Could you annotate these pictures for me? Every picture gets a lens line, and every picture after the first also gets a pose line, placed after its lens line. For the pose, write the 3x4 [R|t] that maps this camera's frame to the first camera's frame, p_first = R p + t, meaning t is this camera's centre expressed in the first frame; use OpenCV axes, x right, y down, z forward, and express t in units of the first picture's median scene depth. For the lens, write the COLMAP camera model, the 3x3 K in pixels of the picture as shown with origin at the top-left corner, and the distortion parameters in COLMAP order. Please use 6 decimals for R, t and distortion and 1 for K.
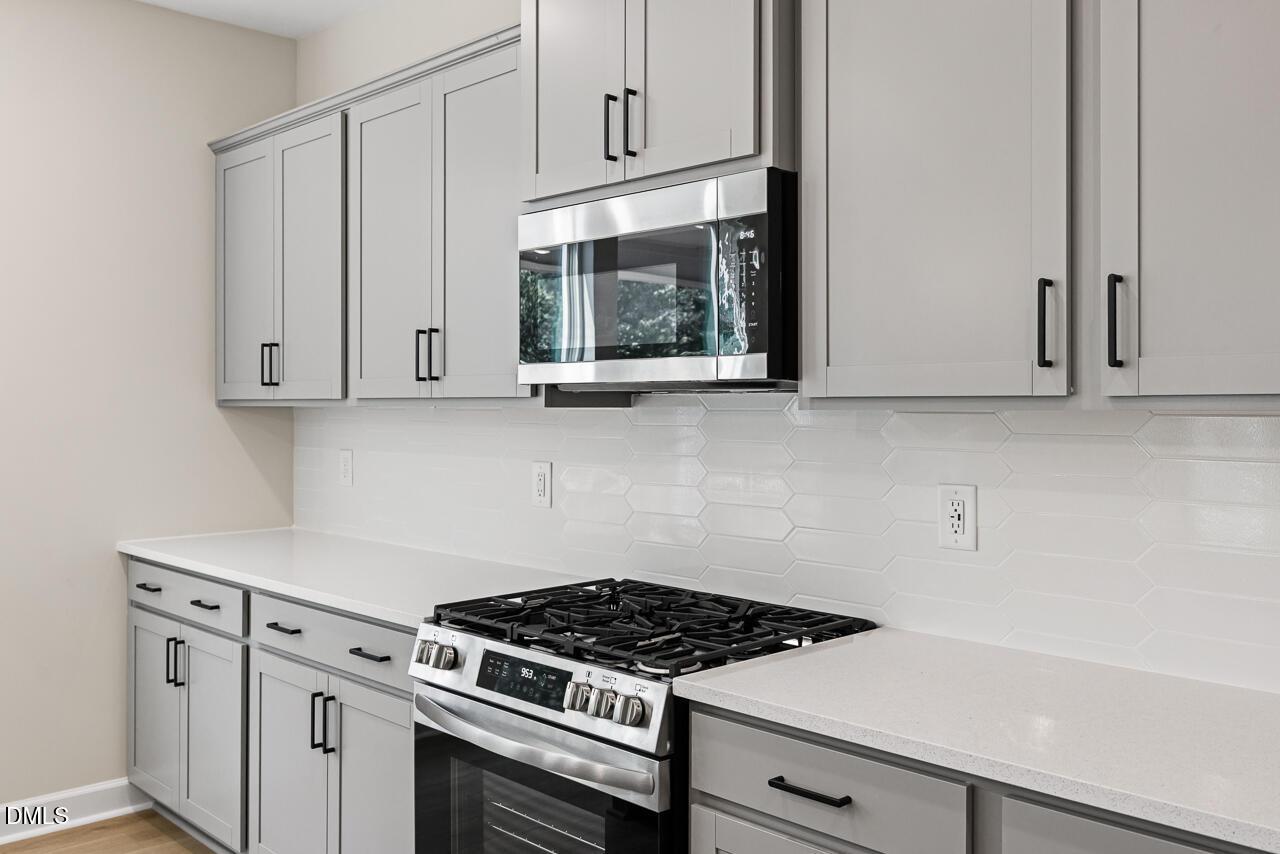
lens RADIAL K [[1119.1, 0, 640.0], [0, 1119.1, 427.0], [0, 0, 1]] dist [-0.005287, -0.002334]
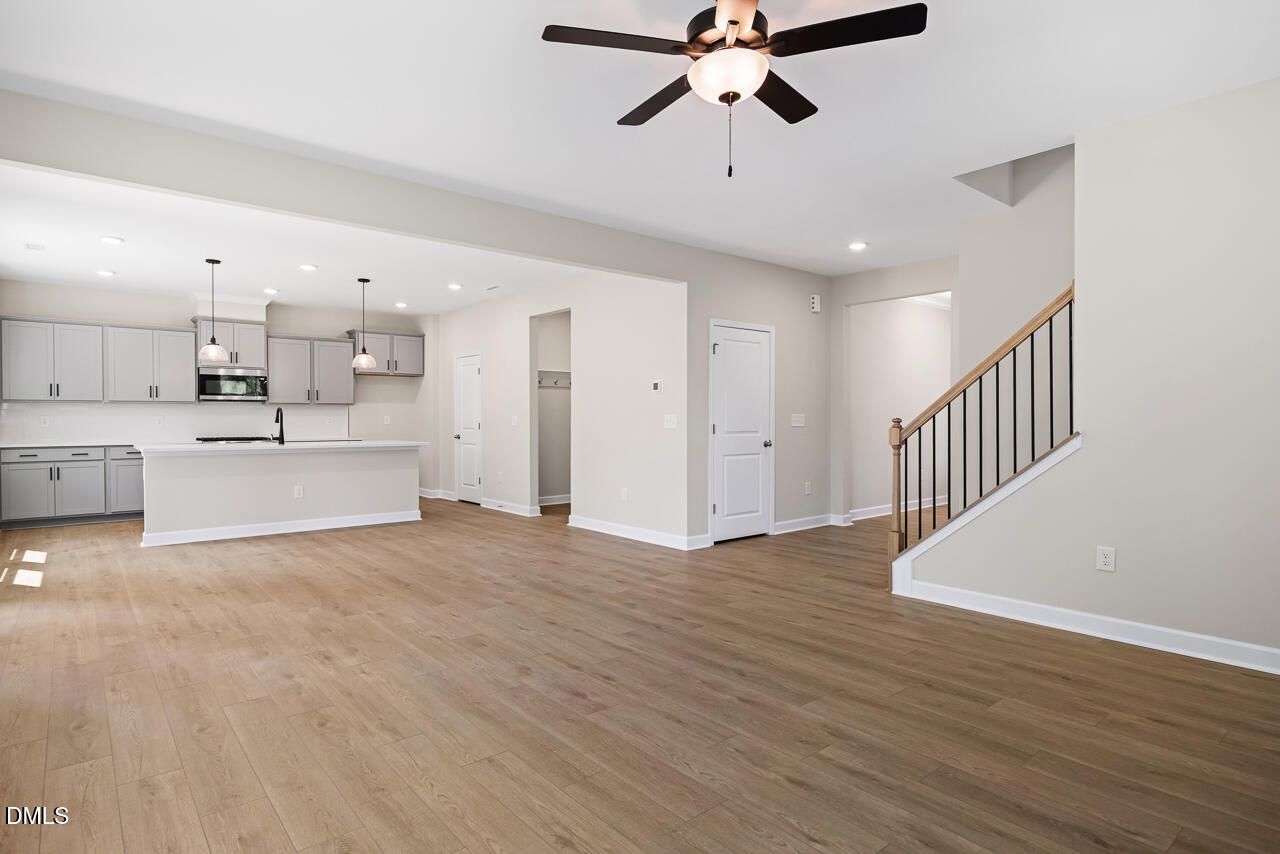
lens RADIAL K [[664.1, 0, 640.0], [0, 664.1, 427.0], [0, 0, 1]] dist [-0.003178, -0.000734]
pose [[0.072914, -0.014084, 0.997239, -3.469472], [0.022510, 0.999669, 0.012473, 0.115425], [-0.997084, 0.021539, 0.073207, -1.464043]]
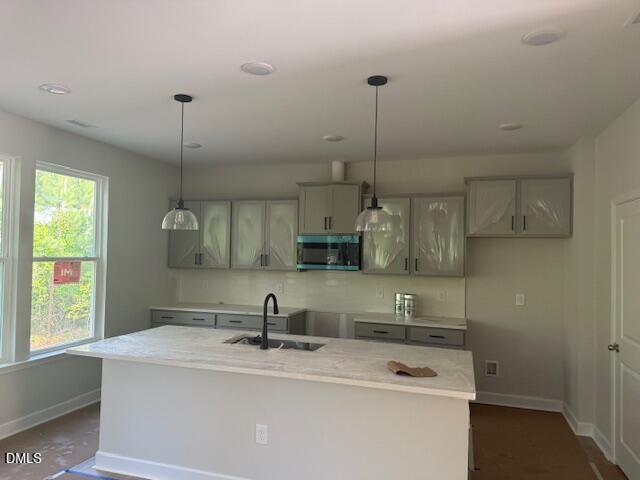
lens RADIAL K [[453.7, 0, 320.0], [0, 453.7, 240.0], [0, 0, 1]] dist [0.091375, 0.000272]
pose [[0.875128, 0.033140, 0.482756, -1.145639], [-0.010528, 0.998720, -0.049476, -0.072636], [-0.483777, 0.038215, 0.874356, -0.964395]]
